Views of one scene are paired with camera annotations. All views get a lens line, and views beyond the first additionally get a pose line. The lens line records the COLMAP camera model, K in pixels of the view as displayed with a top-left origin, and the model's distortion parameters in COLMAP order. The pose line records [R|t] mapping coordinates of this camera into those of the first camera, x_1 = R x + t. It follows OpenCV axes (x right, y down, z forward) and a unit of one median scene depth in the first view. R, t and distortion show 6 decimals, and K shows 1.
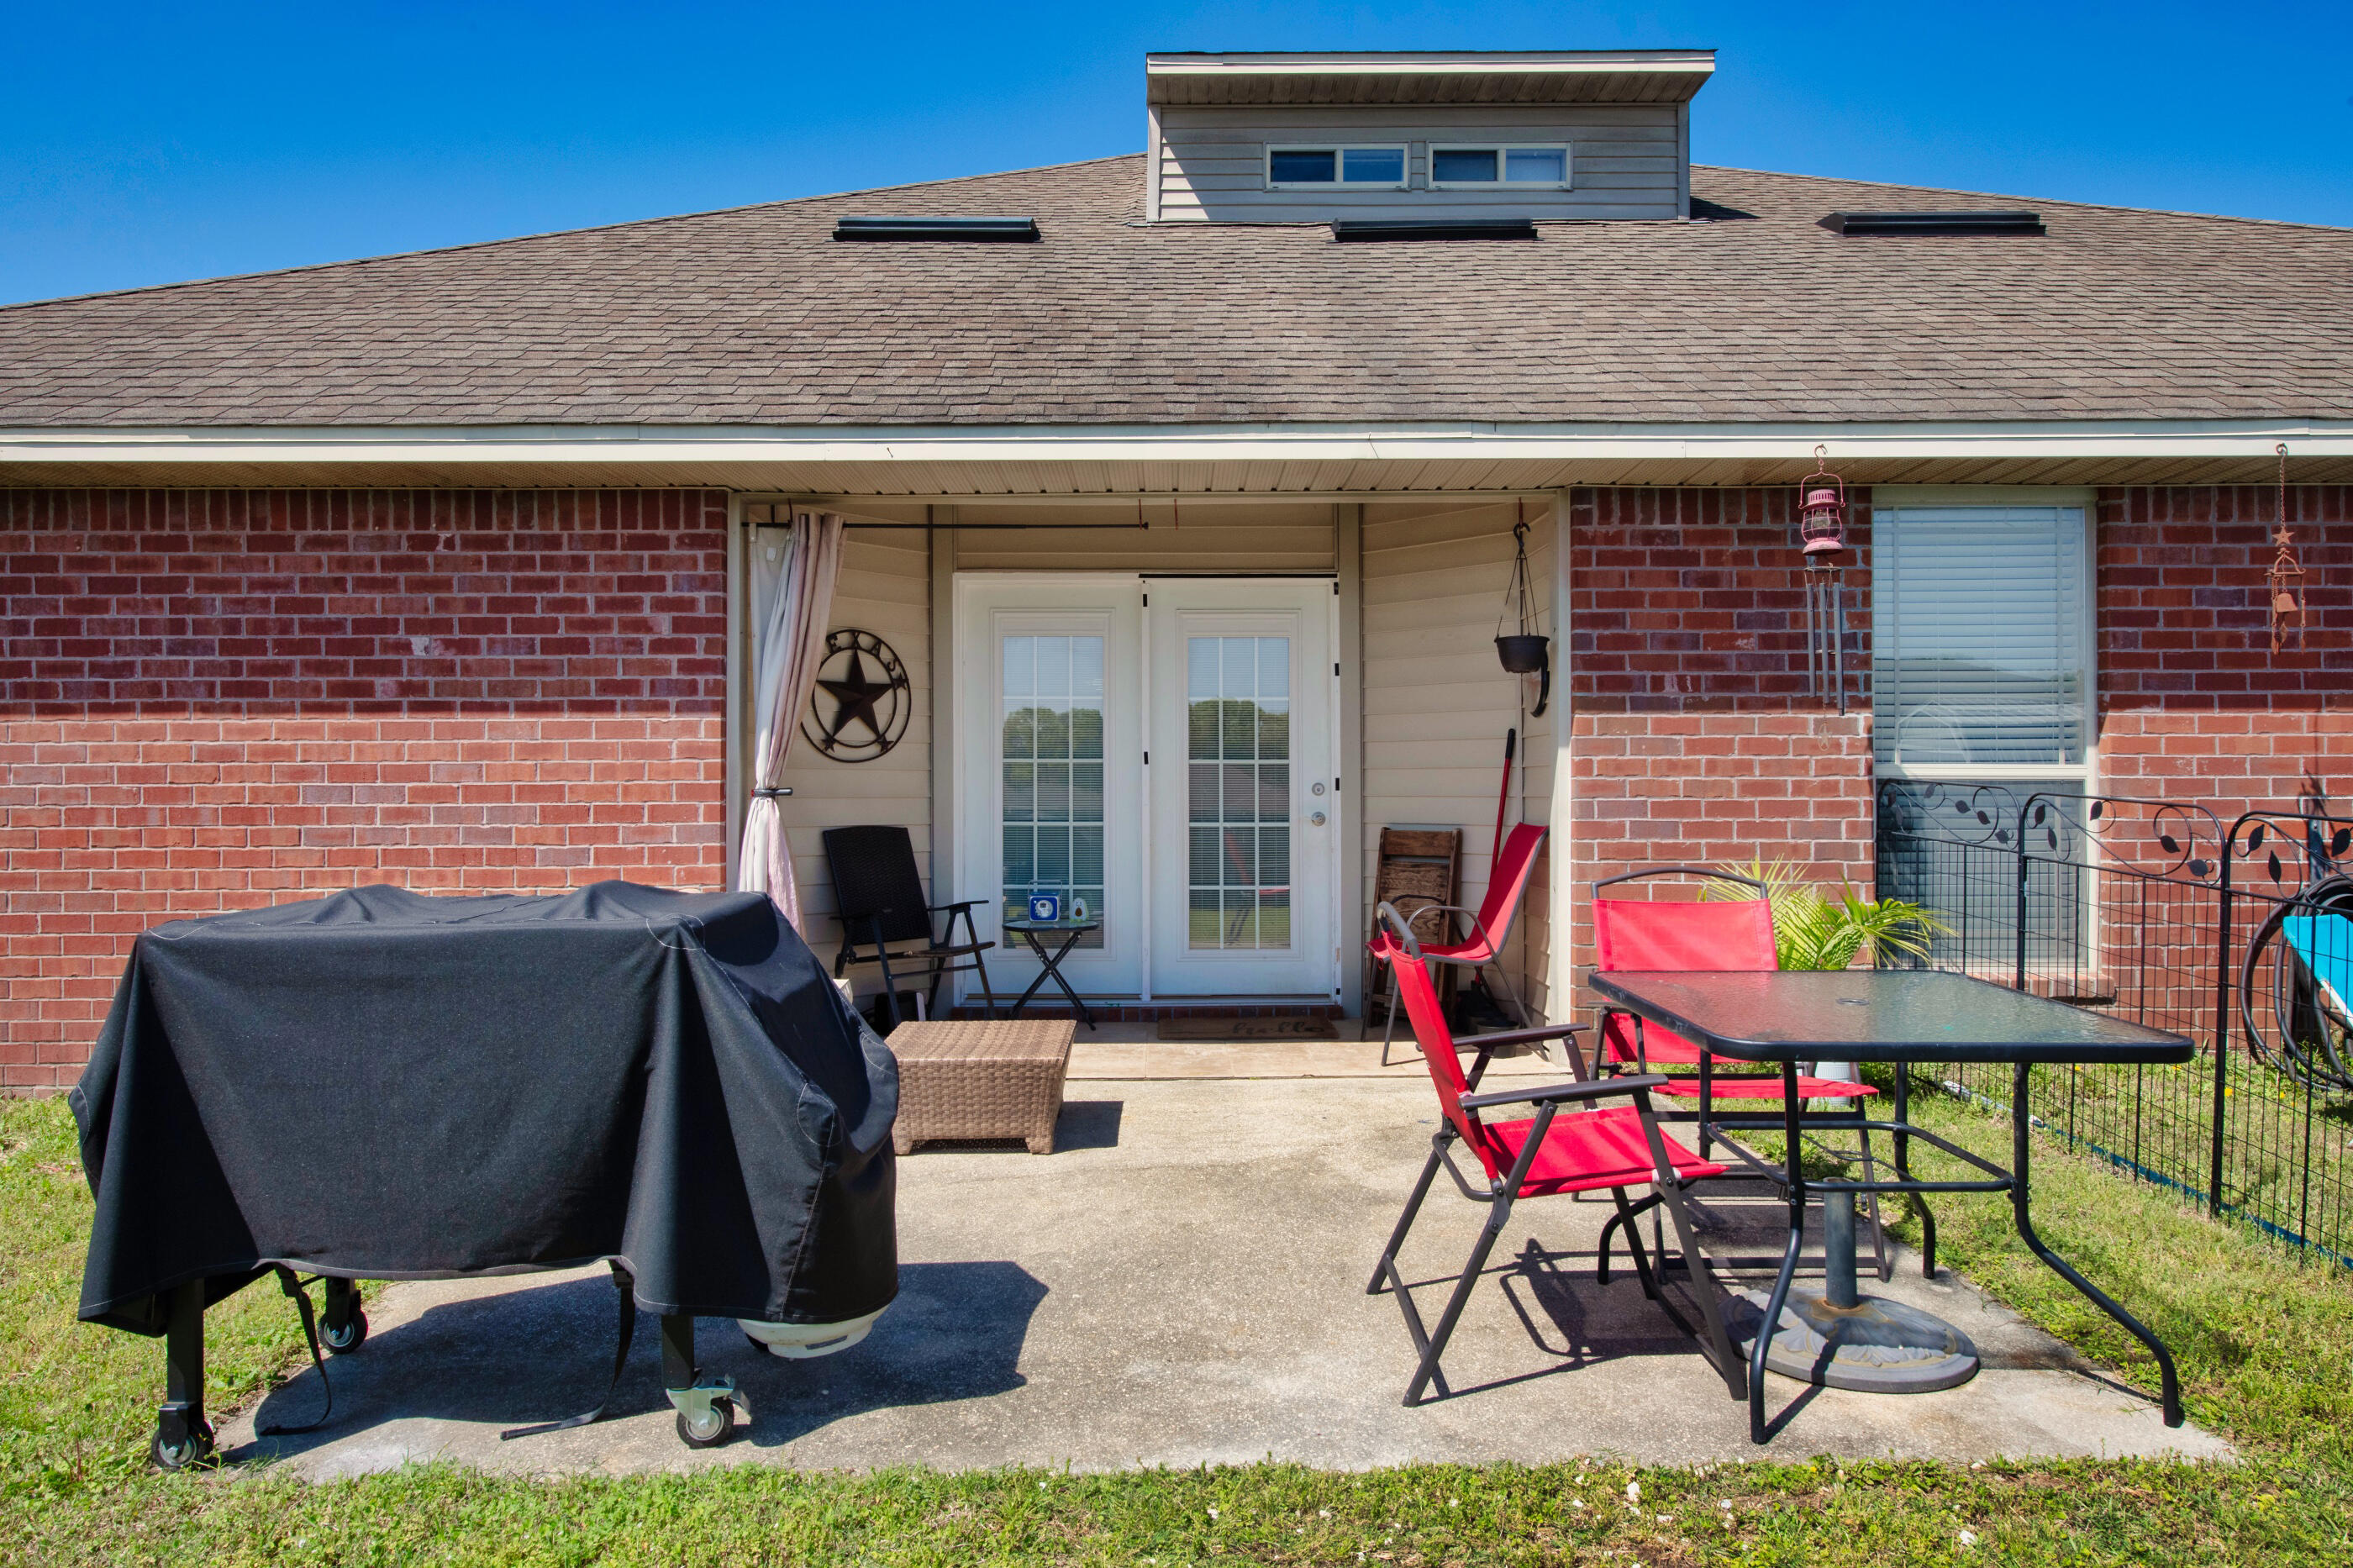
lens RADIAL K [[1385.8, 0, 1176.5], [0, 1385.8, 784.0], [0, 0, 1]] dist [-0.014294, 0.000658]
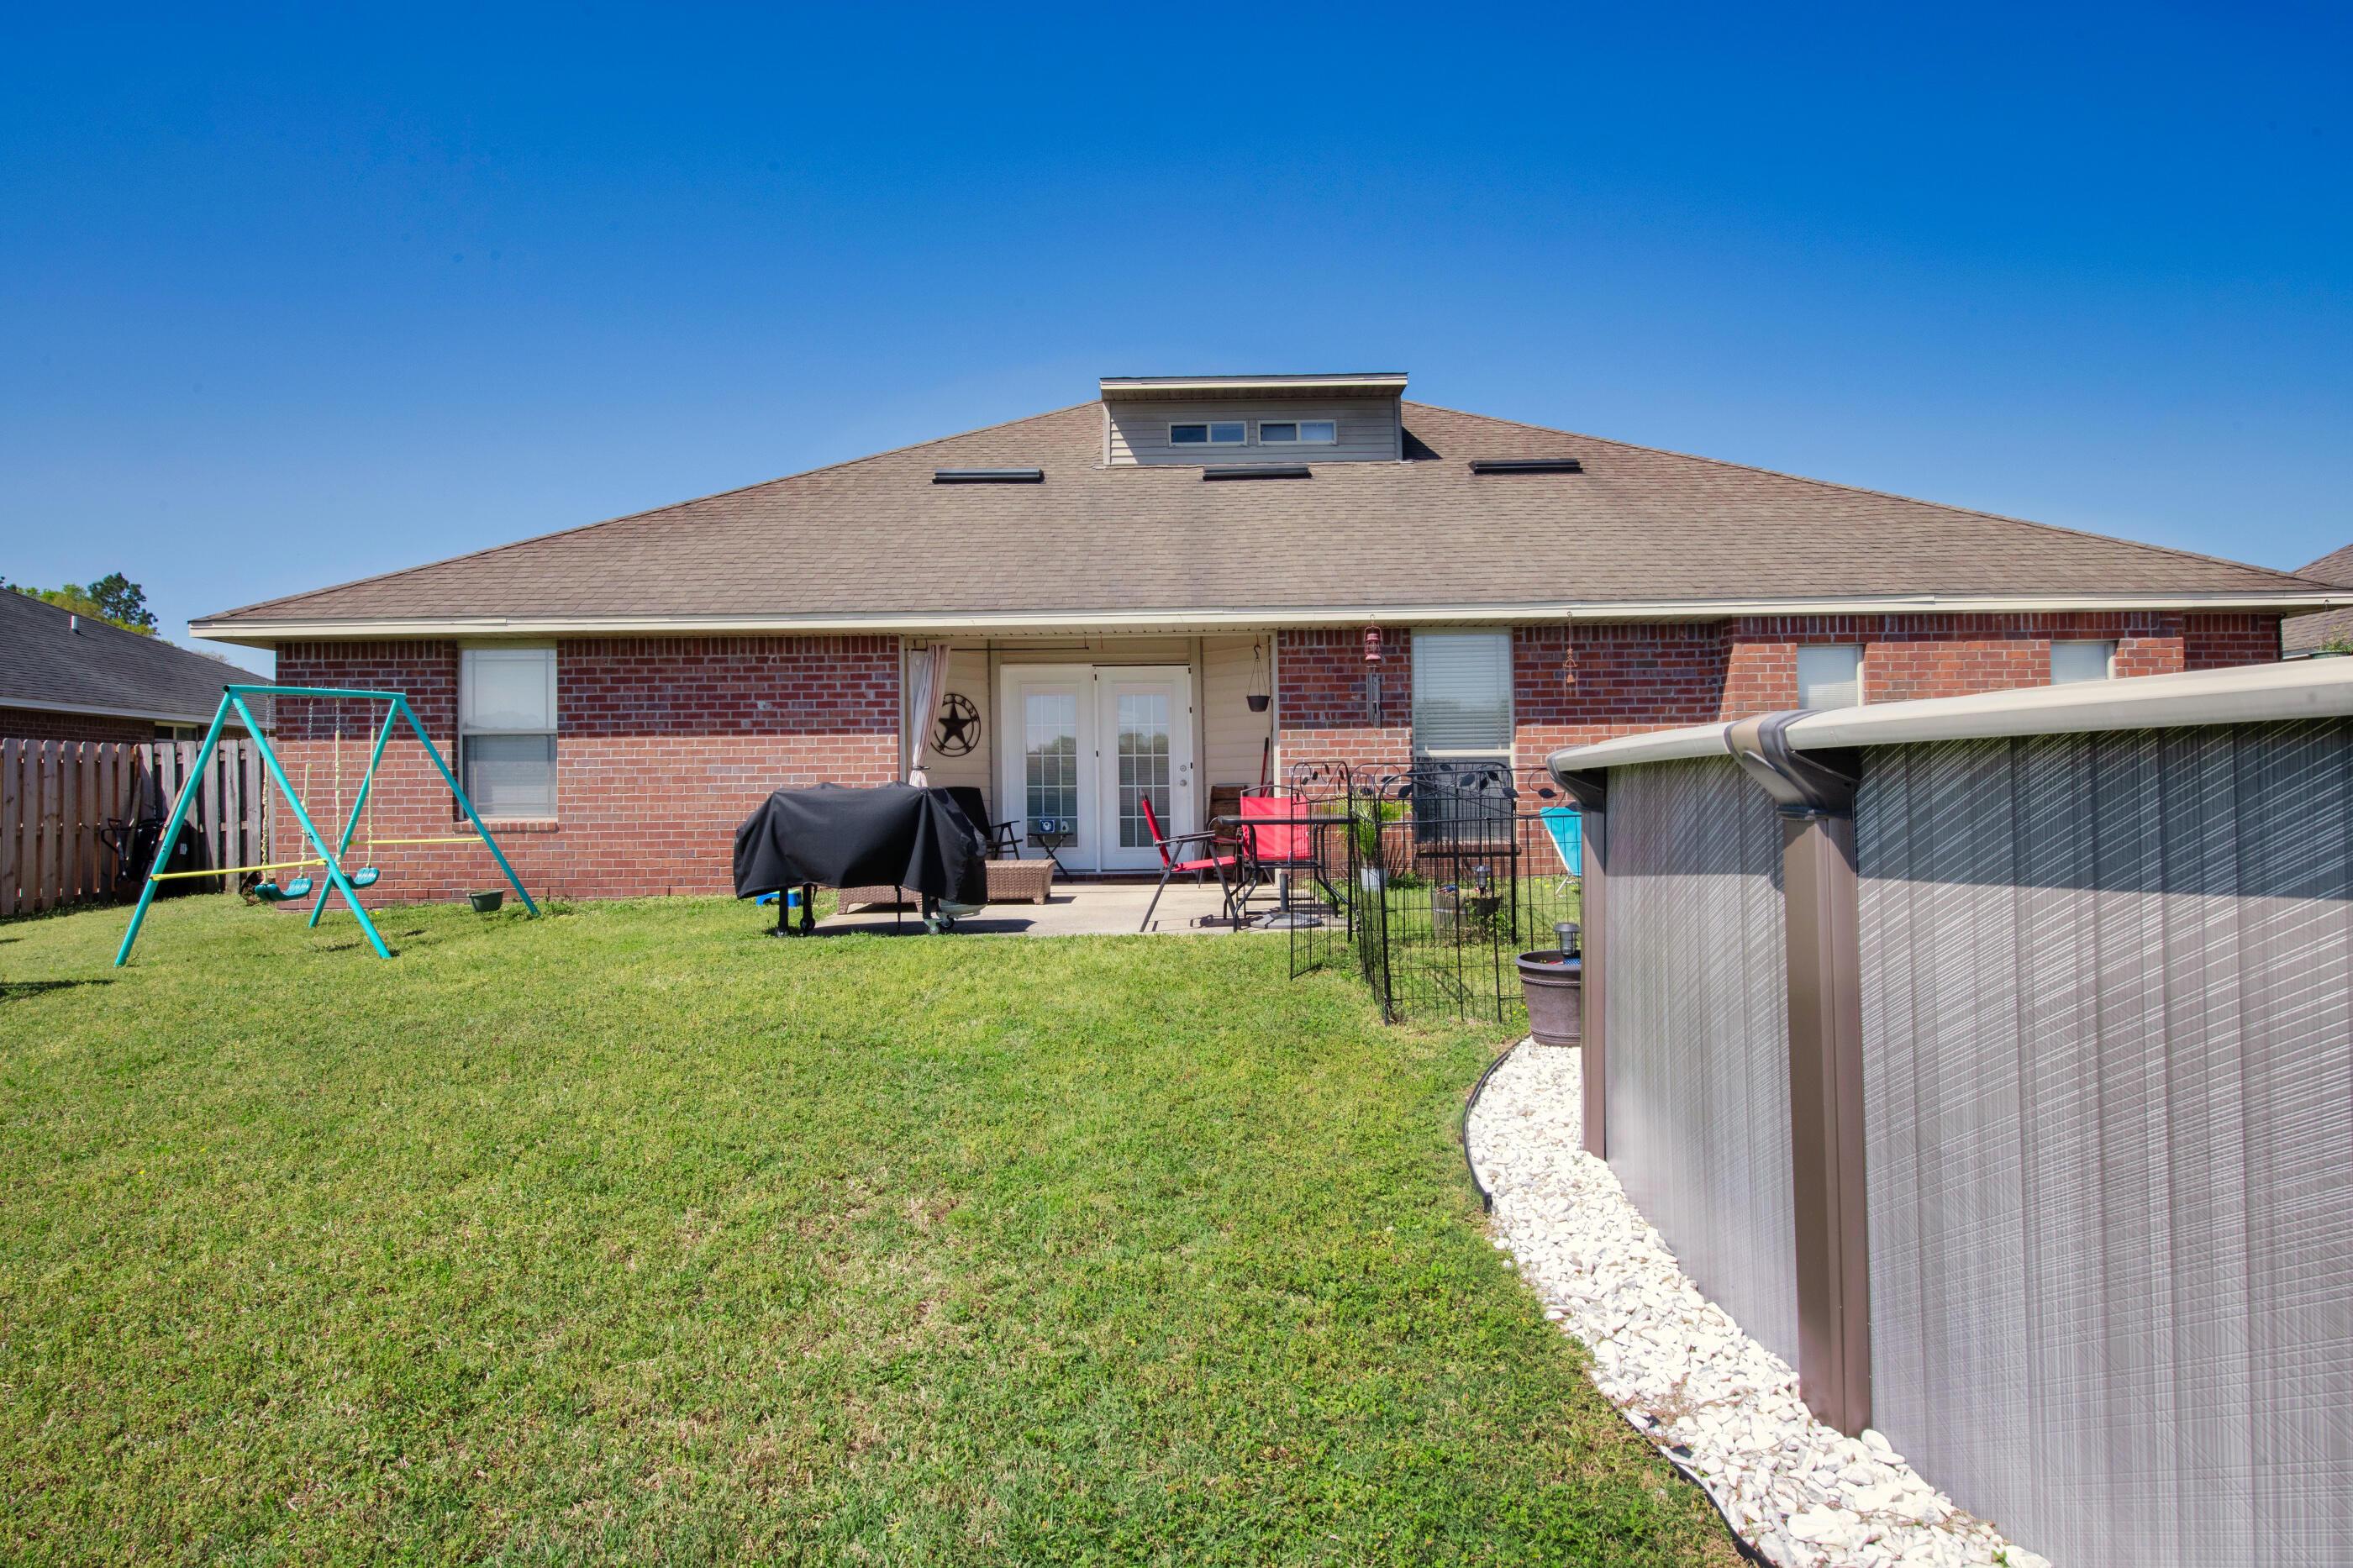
lens RADIAL K [[1085.8, 0, 1249.8], [0, 1085.8, 787.0], [0, 0, 1]] dist [0.031337, 0.000032]
pose [[0.997851, -0.014786, 0.063830, 0.123593], [0.014919, 0.999887, -0.001613, 0.044871], [-0.063798, 0.002562, 0.997960, -0.767411]]
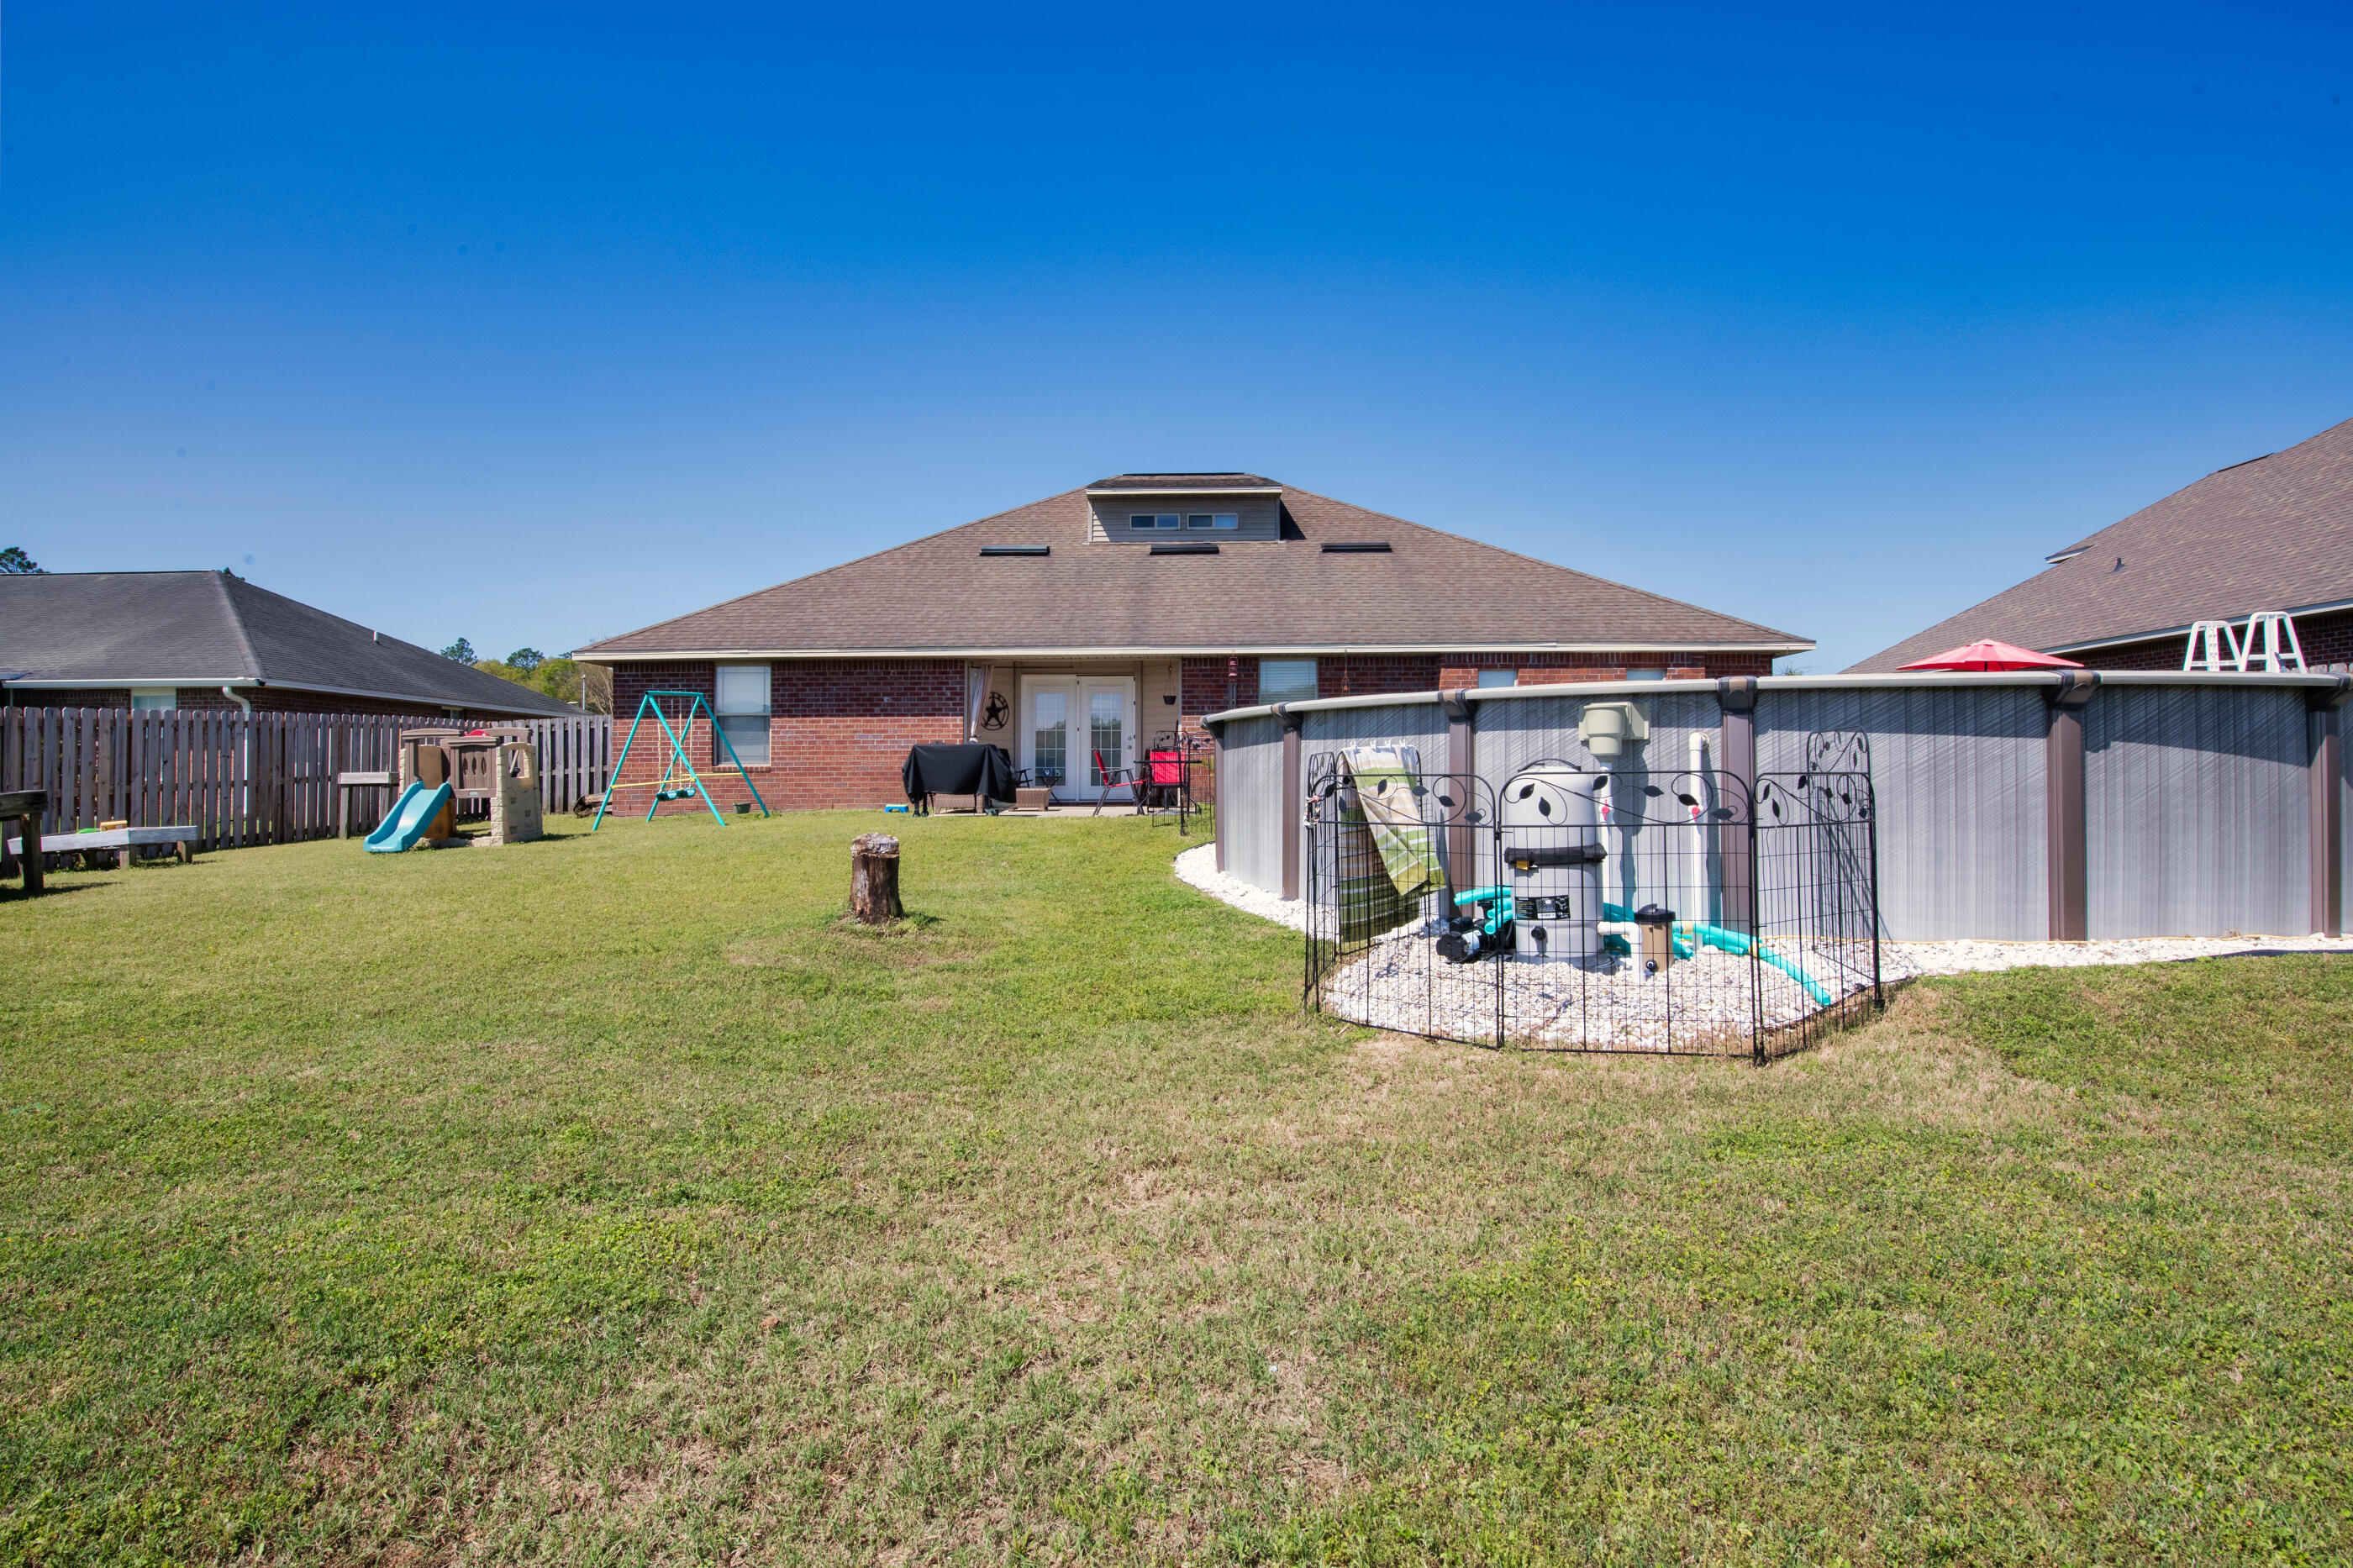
lens RADIAL K [[1712.8, 0, 1176.5], [0, 1712.8, 784.0], [0, 0, 1]] dist [-0.141790, 0.000096]
pose [[0.998811, -0.001214, -0.048743, 0.506756], [0.000731, 0.999950, -0.009929, 0.187930], [0.048752, 0.009882, 0.998762, -3.790306]]
